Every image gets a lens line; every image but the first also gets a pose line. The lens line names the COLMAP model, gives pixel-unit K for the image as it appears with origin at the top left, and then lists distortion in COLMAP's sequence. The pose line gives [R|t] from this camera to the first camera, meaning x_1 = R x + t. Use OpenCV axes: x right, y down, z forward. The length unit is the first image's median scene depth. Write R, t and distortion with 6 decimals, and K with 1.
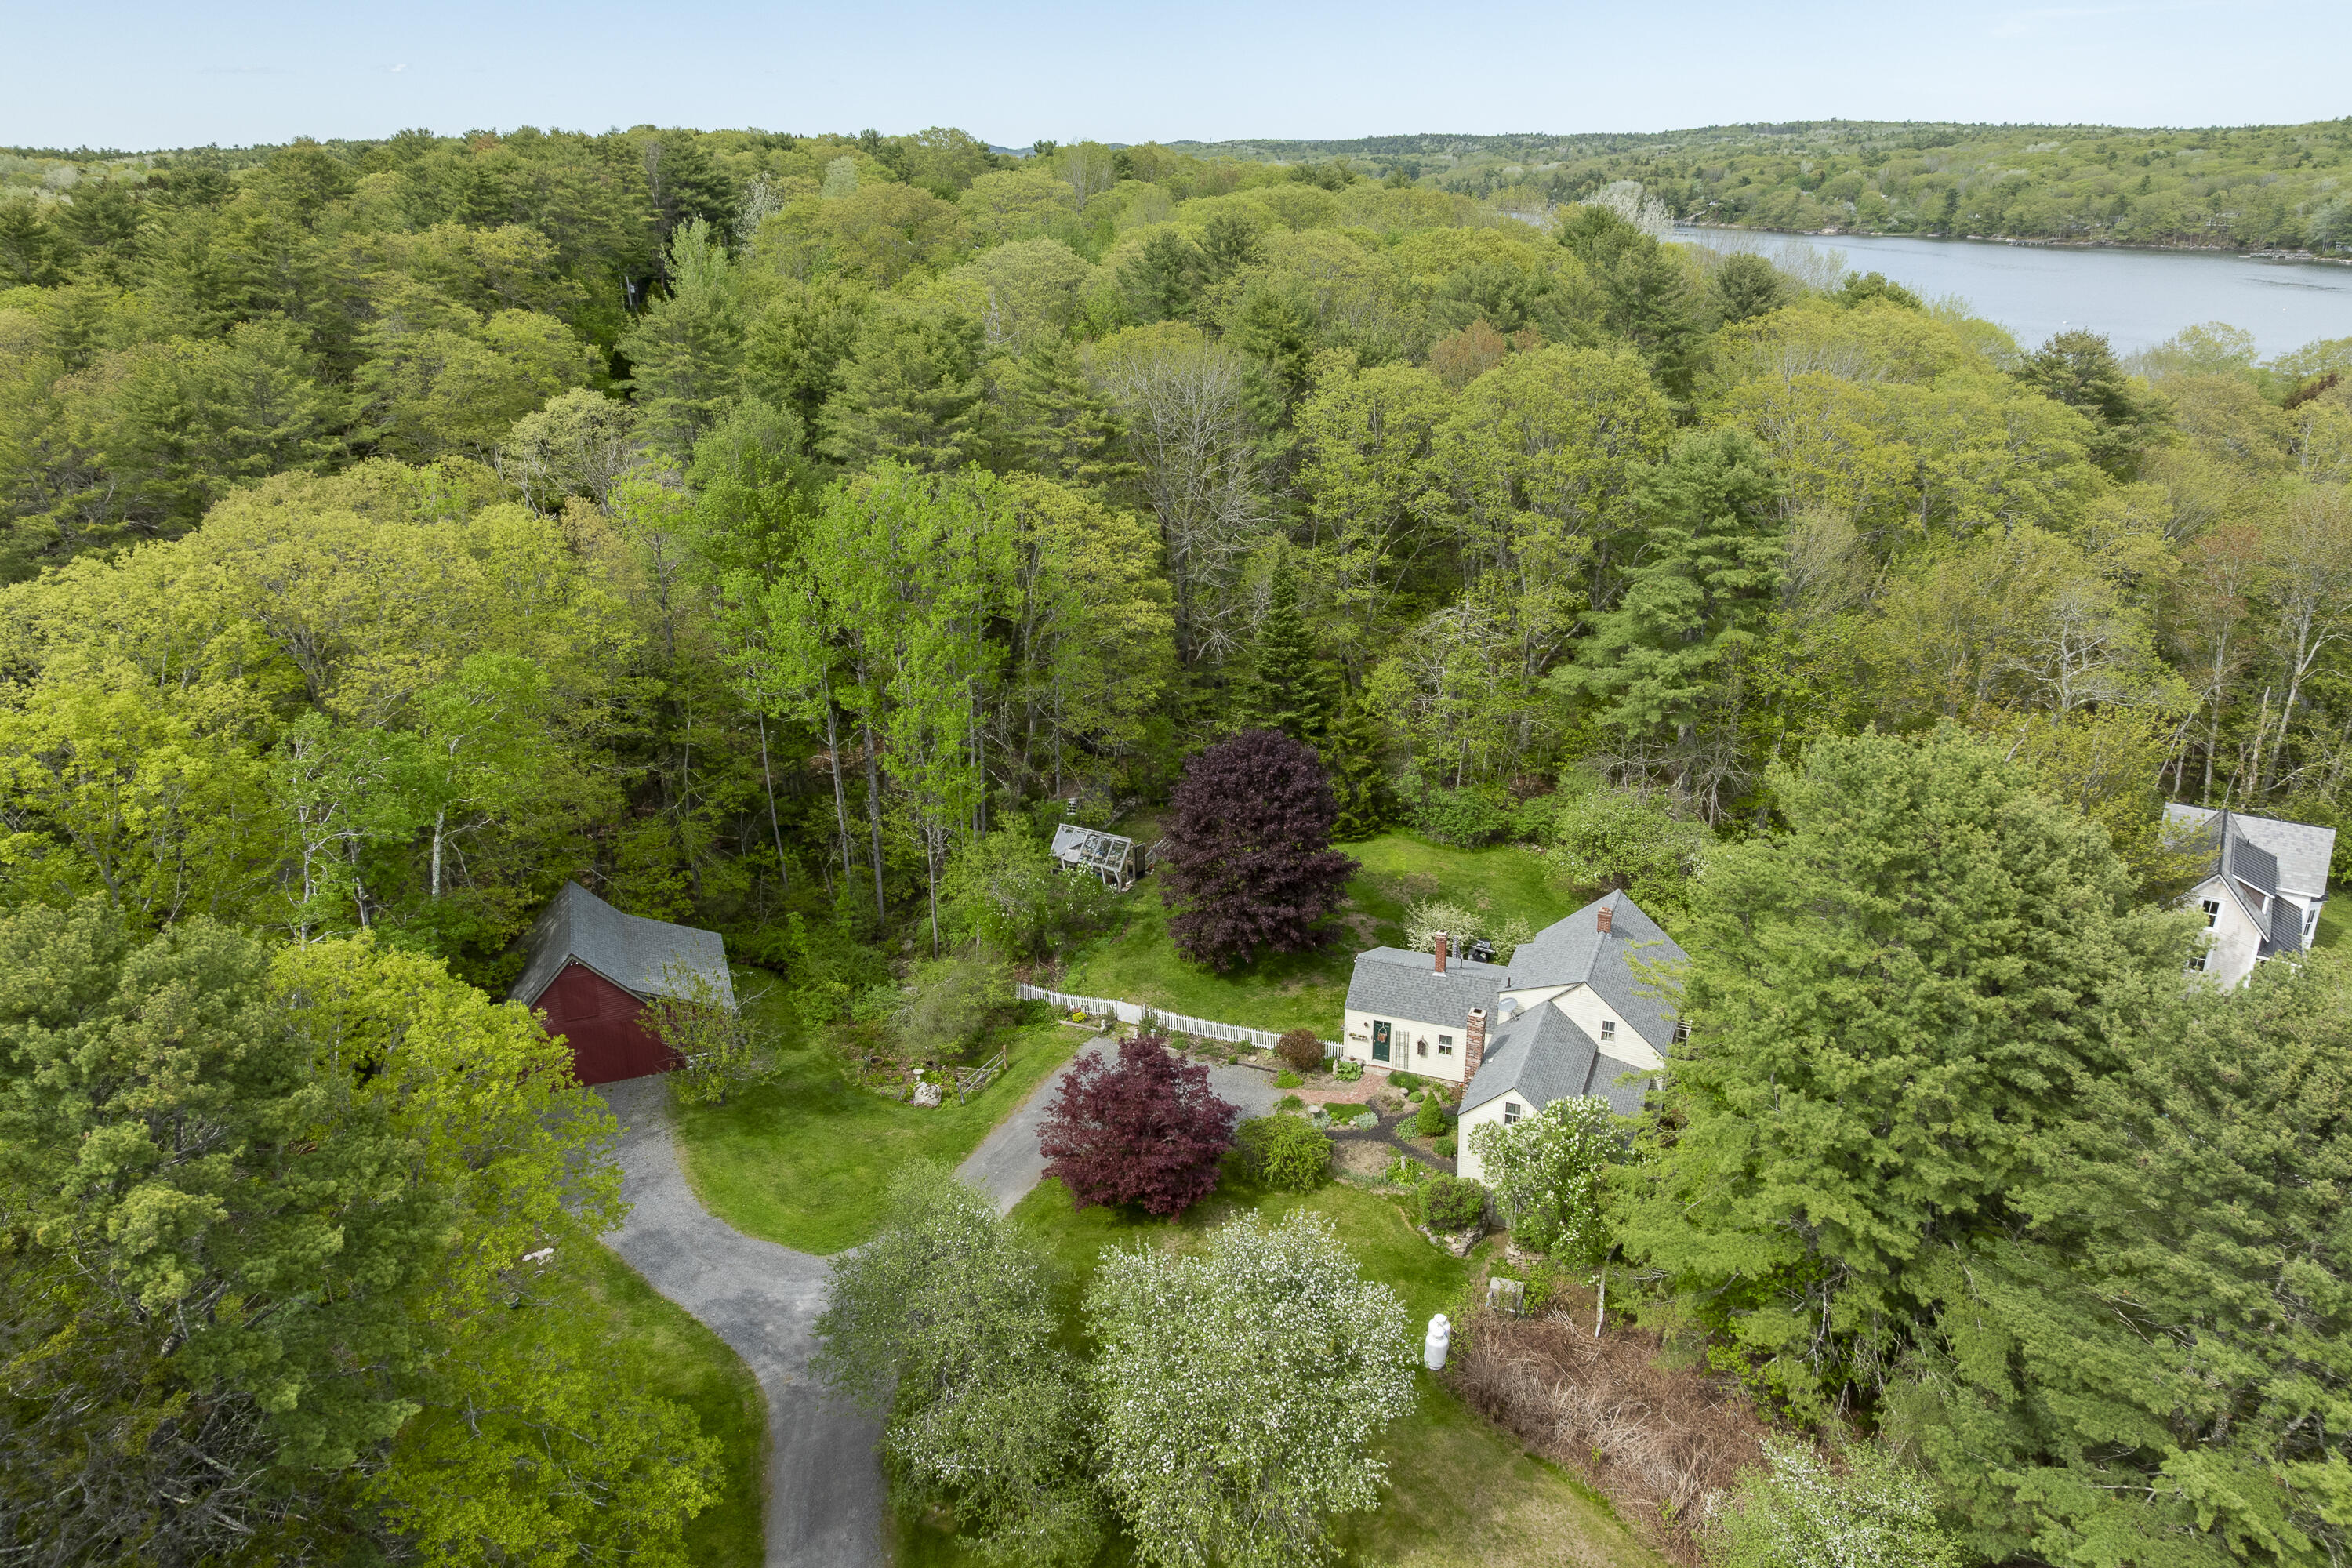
lens RADIAL K [[1668.2, 0, 1168.4], [0, 1668.2, 796.6], [0, 0, 1]] dist [0.003968, -0.003252]
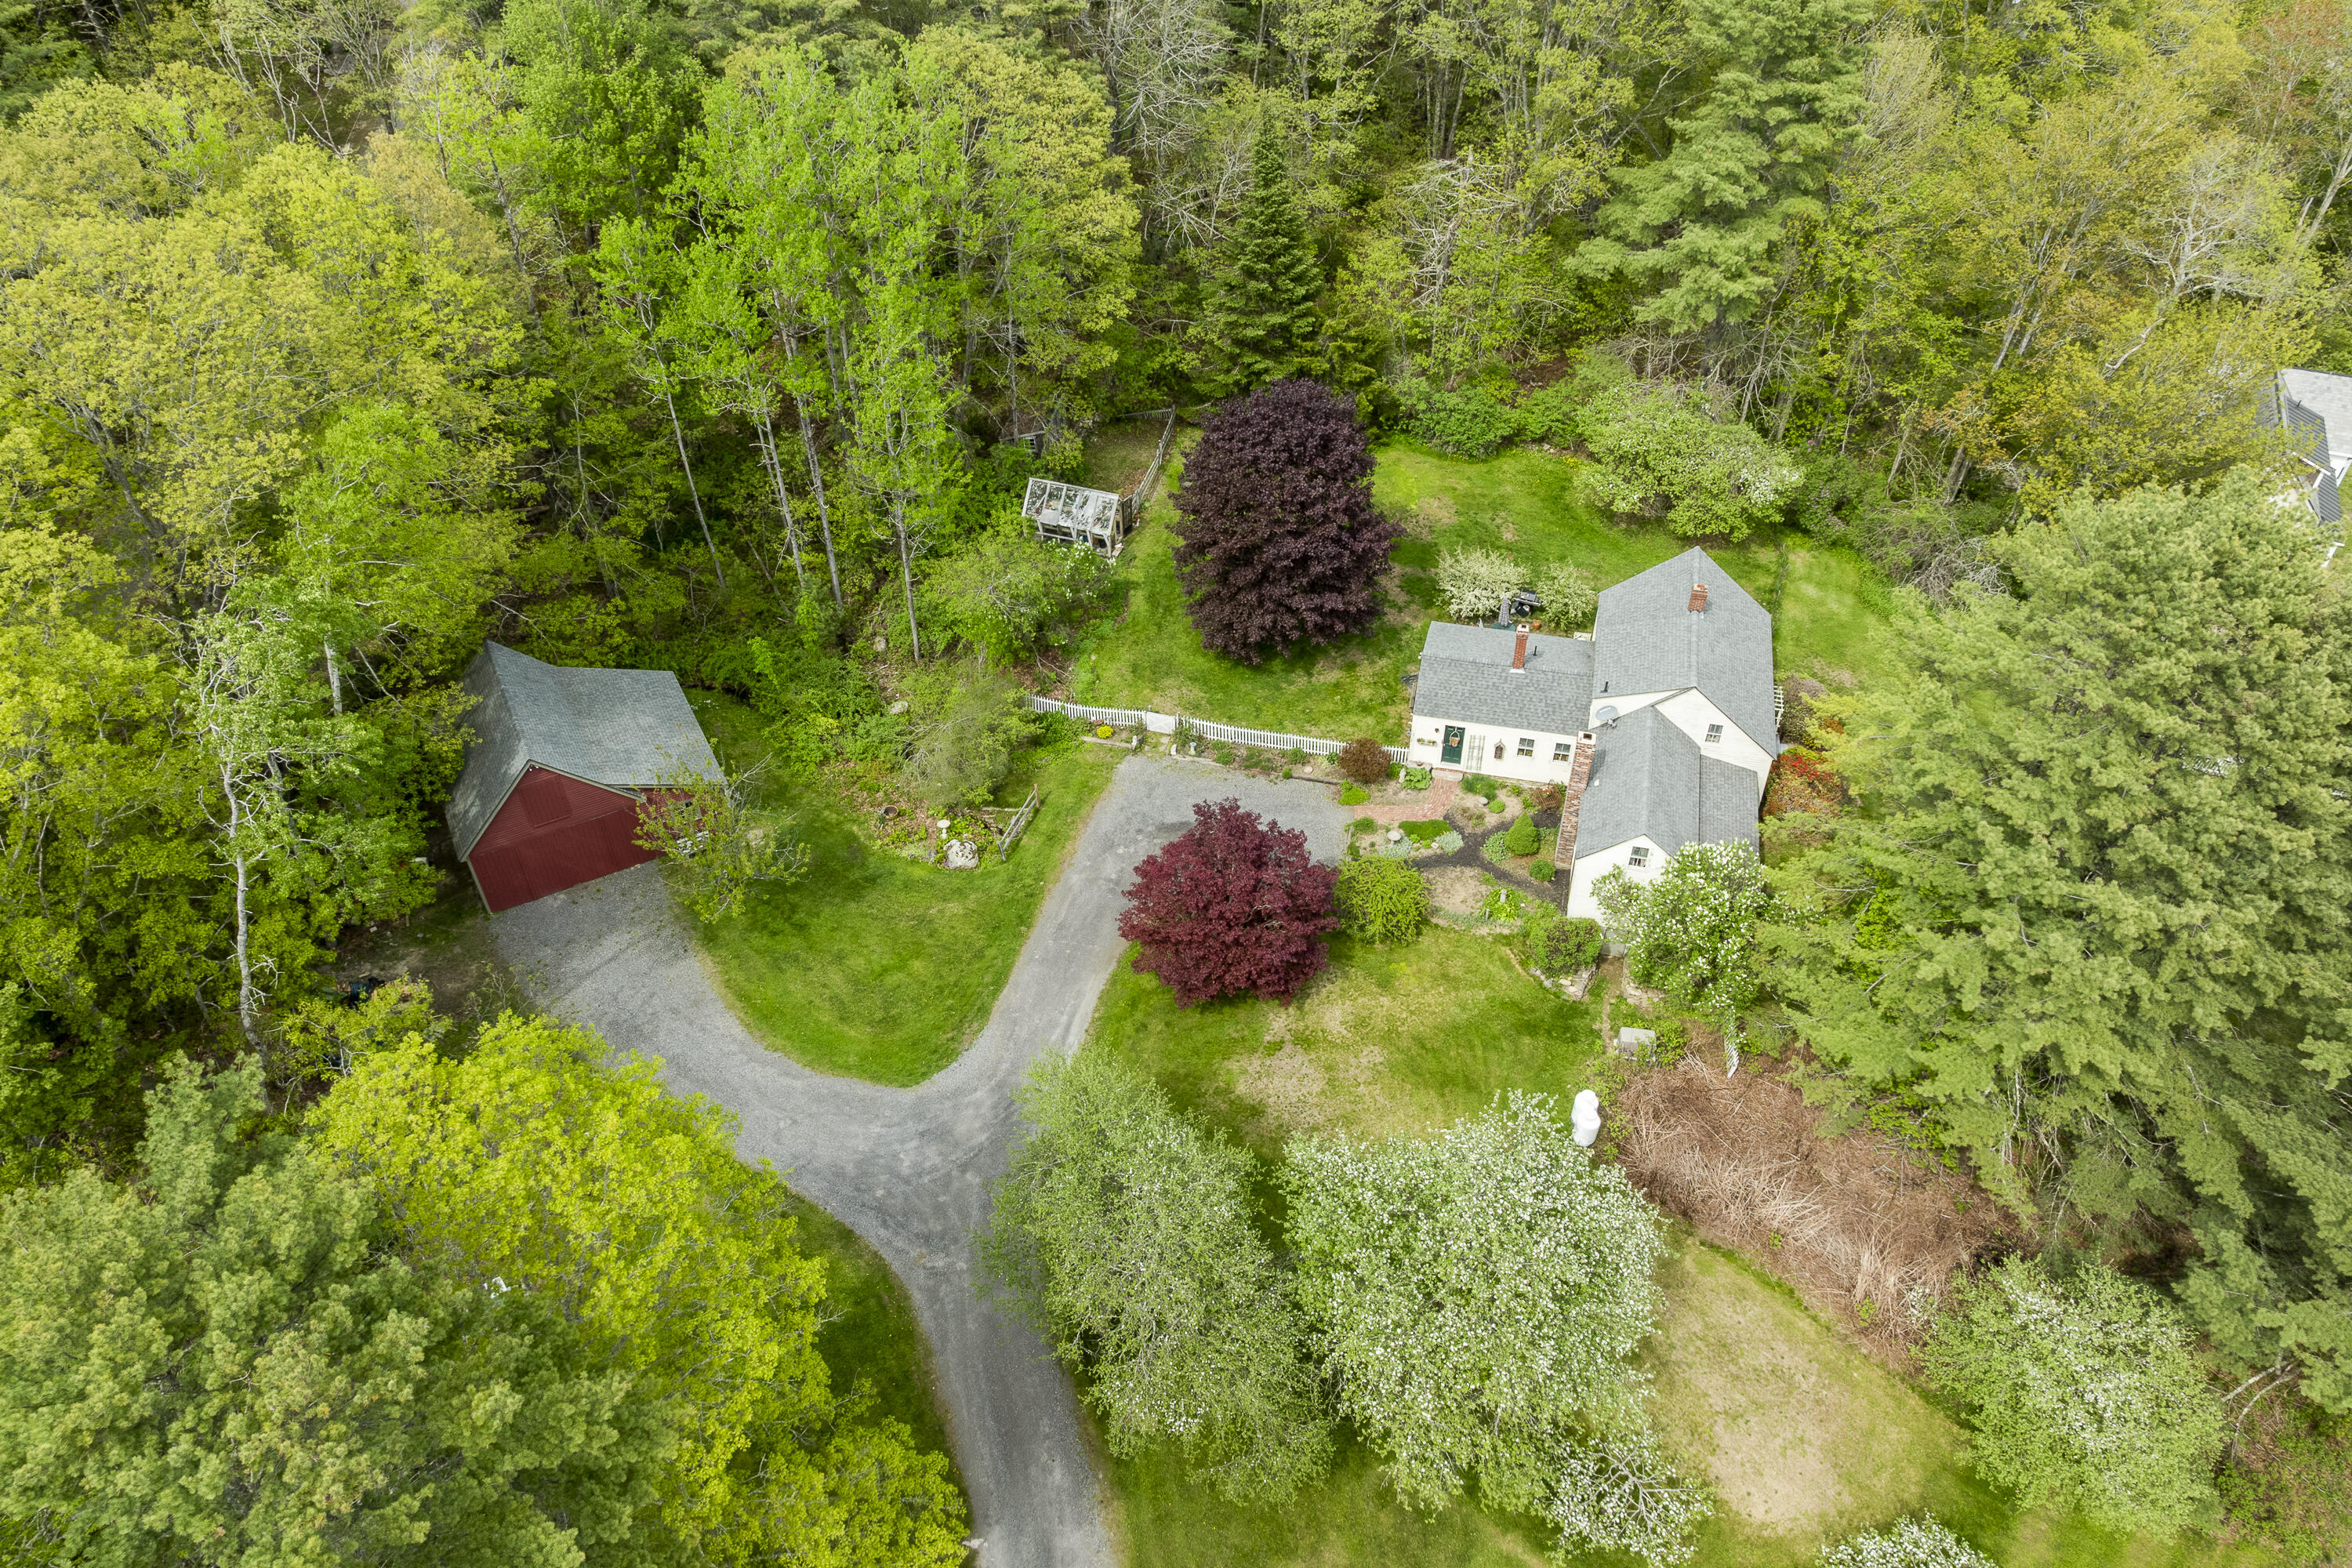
lens RADIAL K [[1668.2, 0, 1168.4], [0, 1668.2, 796.6], [0, 0, 1]] dist [0.003968, -0.003252]
pose [[0.988390, -0.102088, 0.112527, -0.124288], [0.056206, 0.933763, 0.353451, -0.149539], [-0.141157, -0.343023, 0.928660, 0.155037]]
